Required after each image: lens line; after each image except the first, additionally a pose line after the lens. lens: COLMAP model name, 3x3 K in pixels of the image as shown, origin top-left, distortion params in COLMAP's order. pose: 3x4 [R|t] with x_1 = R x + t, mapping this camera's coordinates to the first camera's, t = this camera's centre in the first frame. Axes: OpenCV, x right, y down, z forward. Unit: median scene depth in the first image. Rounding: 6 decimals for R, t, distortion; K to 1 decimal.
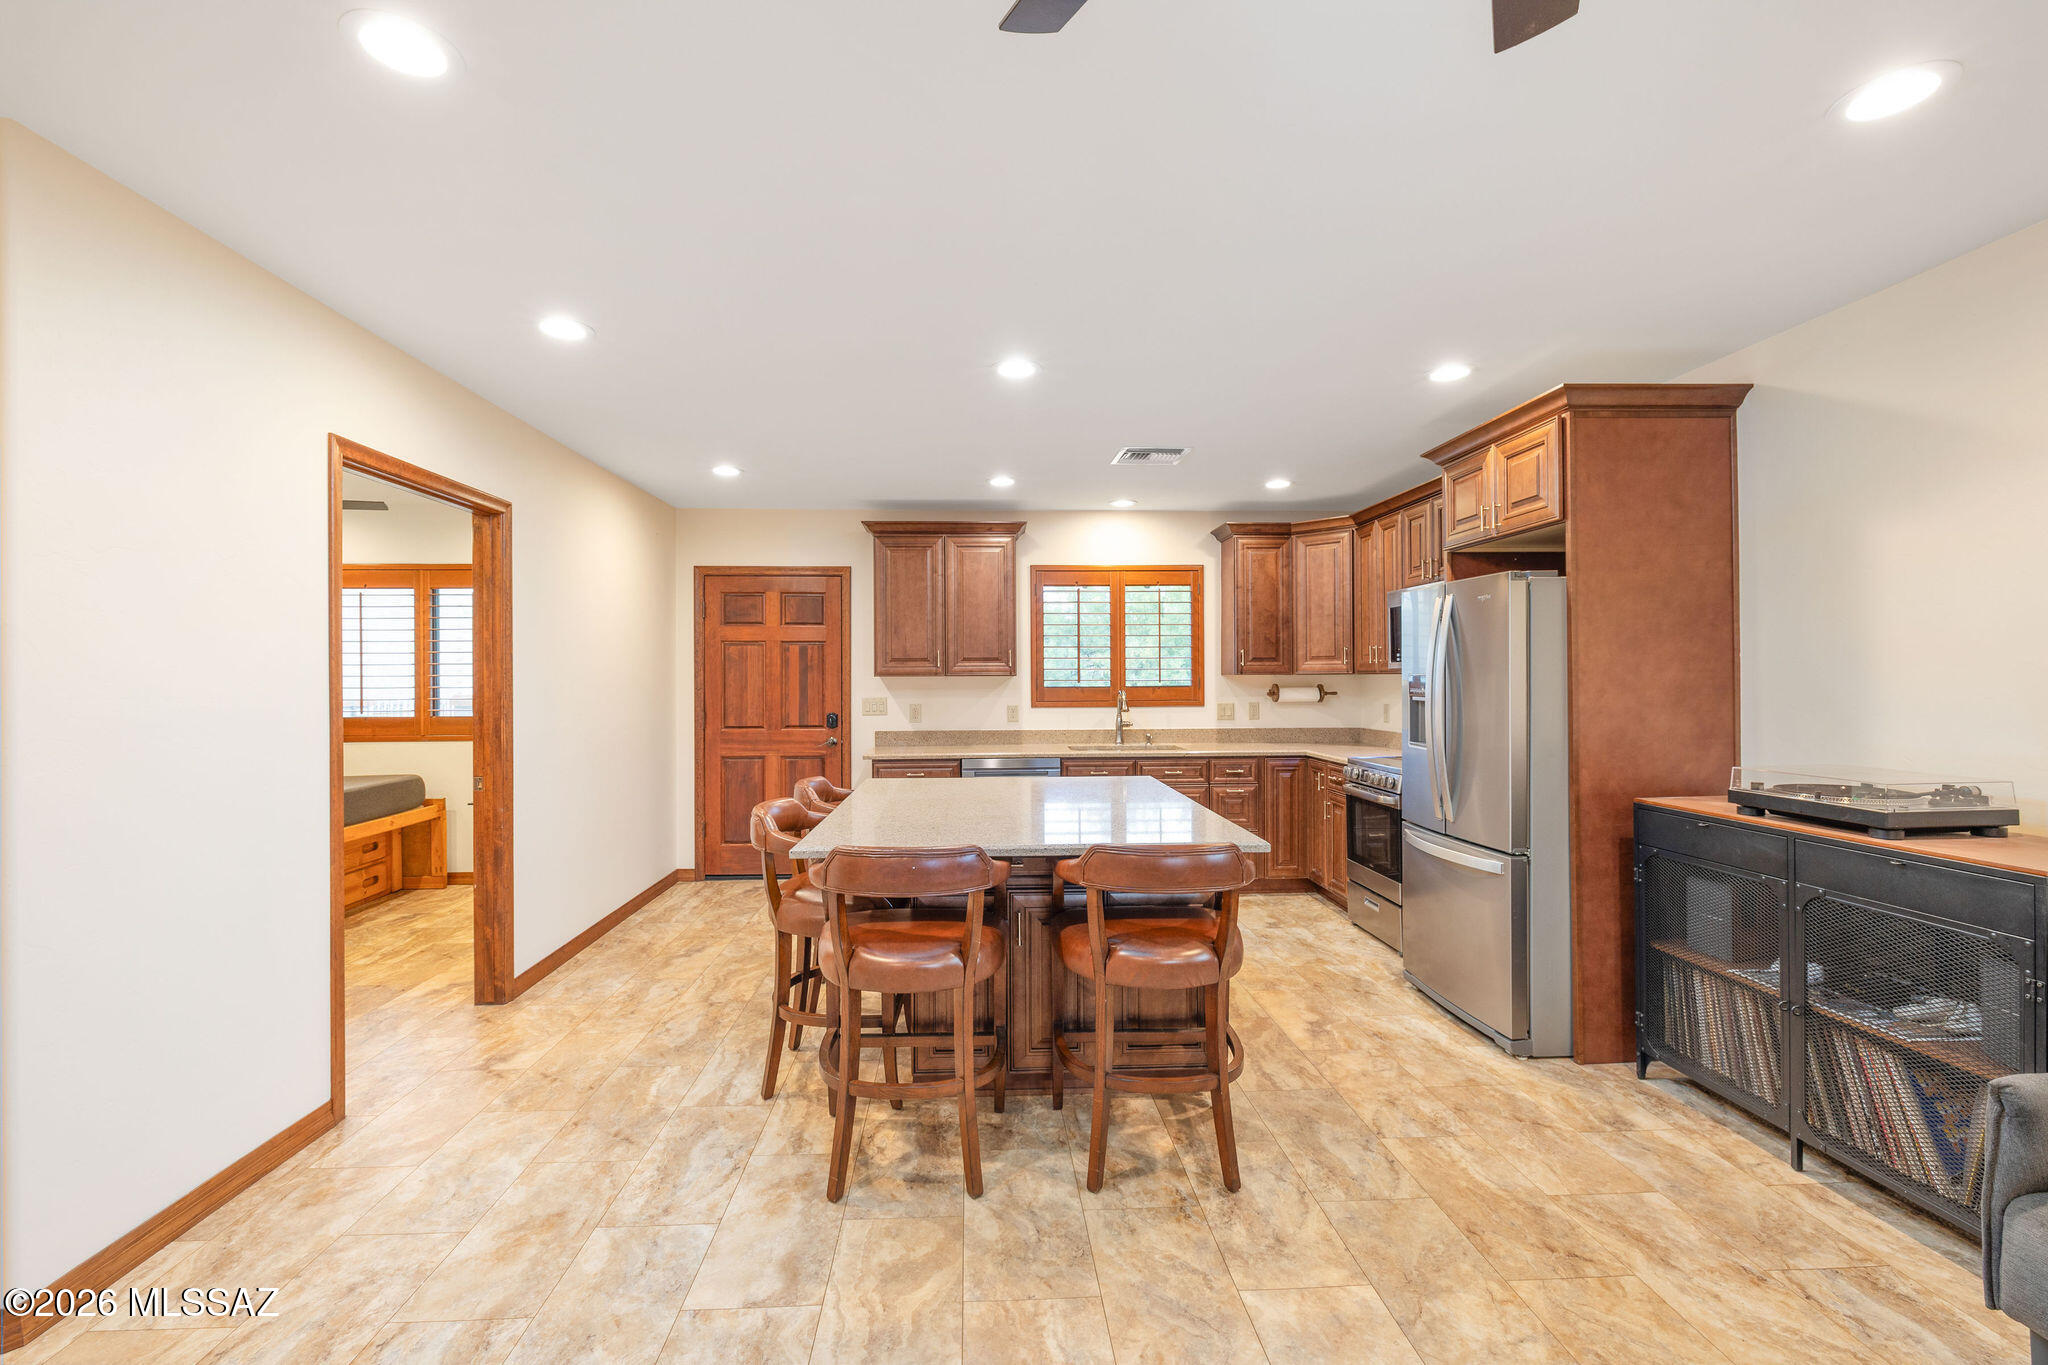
lens RADIAL K [[864.0, 0, 994.4], [0, 864.0, 679.8], [0, 0, 1]] dist [-0.001251, -0.000473]
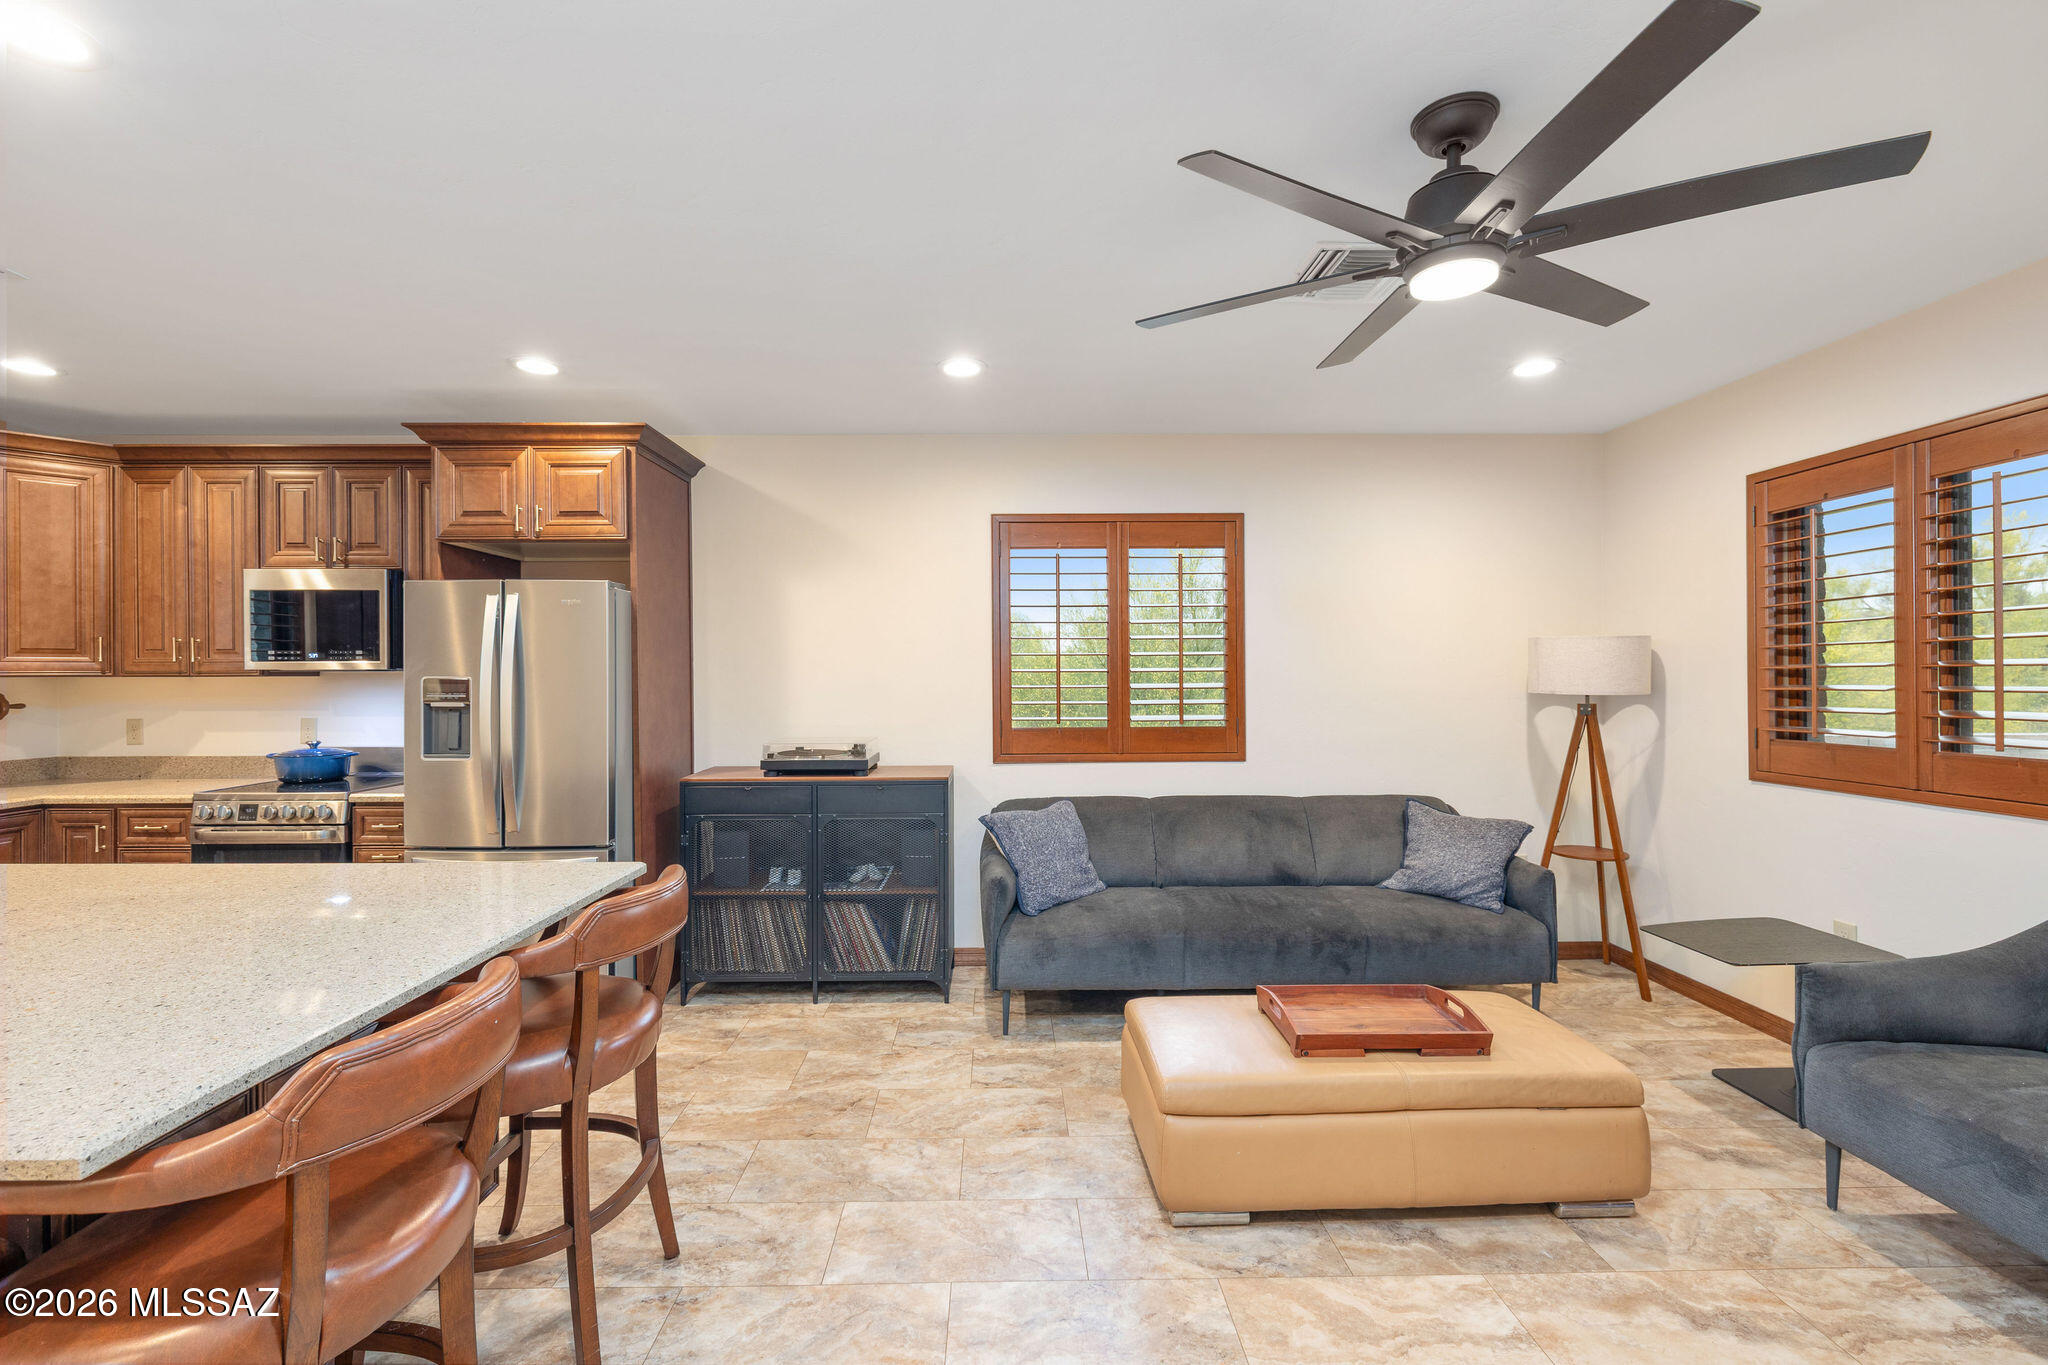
lens RADIAL K [[864.0, 0, 1027.7], [0, 864.0, 676.2], [0, 0, 1]] dist [-0.001251, -0.000473]
pose [[0.016057, 0.004413, 0.999861, -0.449399], [0.004833, 0.999978, -0.004491, -0.000449], [-0.999859, 0.004905, 0.016035, 0.454023]]
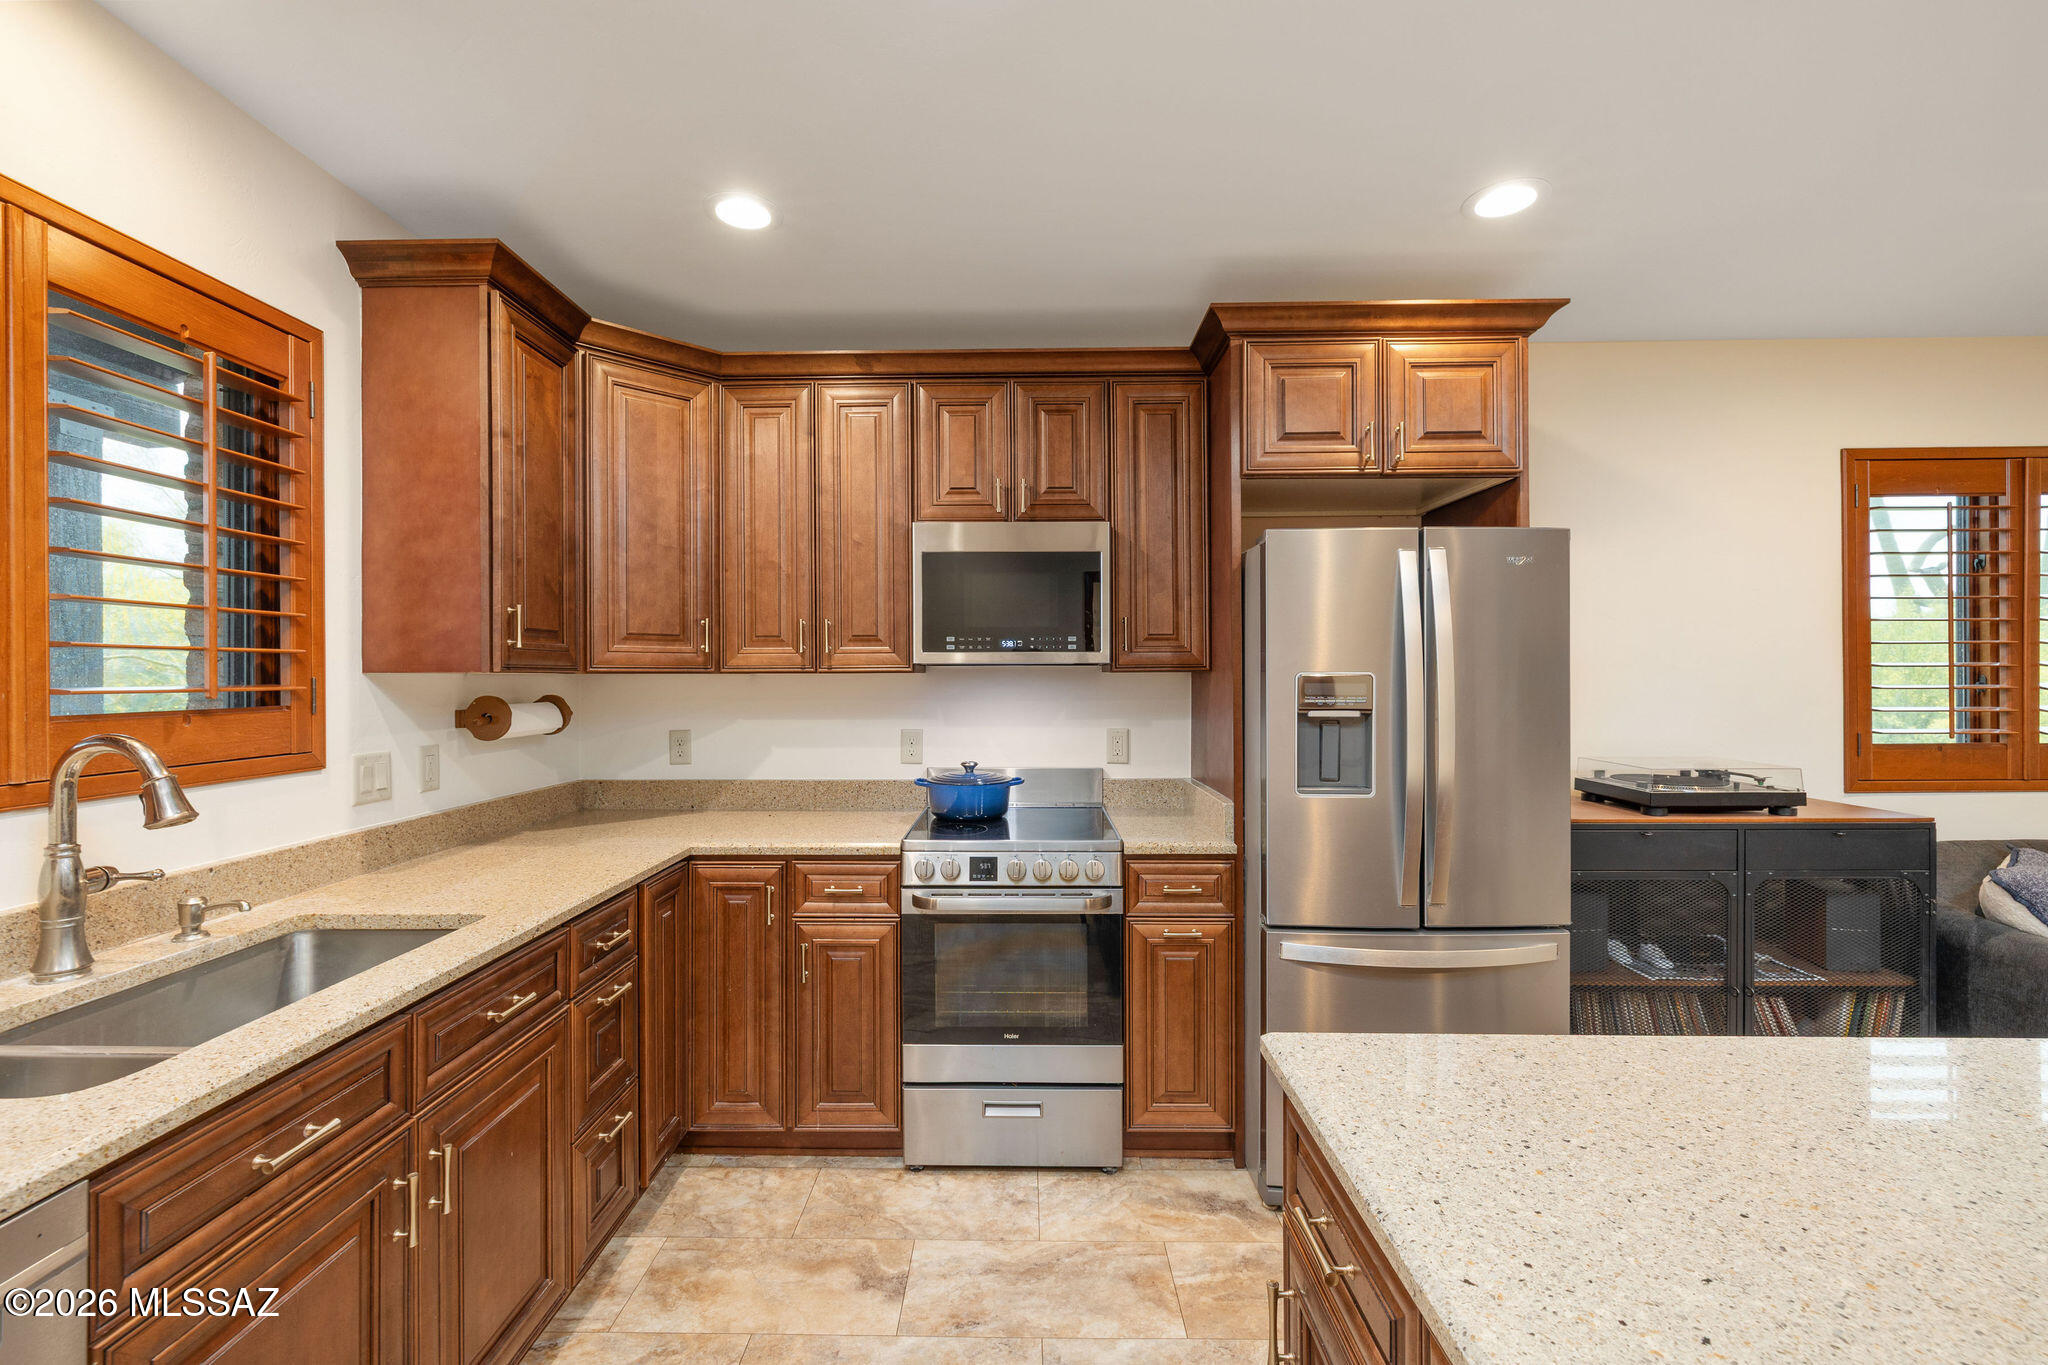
lens RADIAL K [[864.0, 0, 1024.5], [0, 864.0, 671.9], [0, 0, 1]] dist [-0.001251, -0.000473]
pose [[0.046312, 0.007290, 0.998900, -0.130429], [0.005397, 0.999957, -0.007548, -0.004347], [-0.998912, 0.005741, 0.046271, 1.382550]]
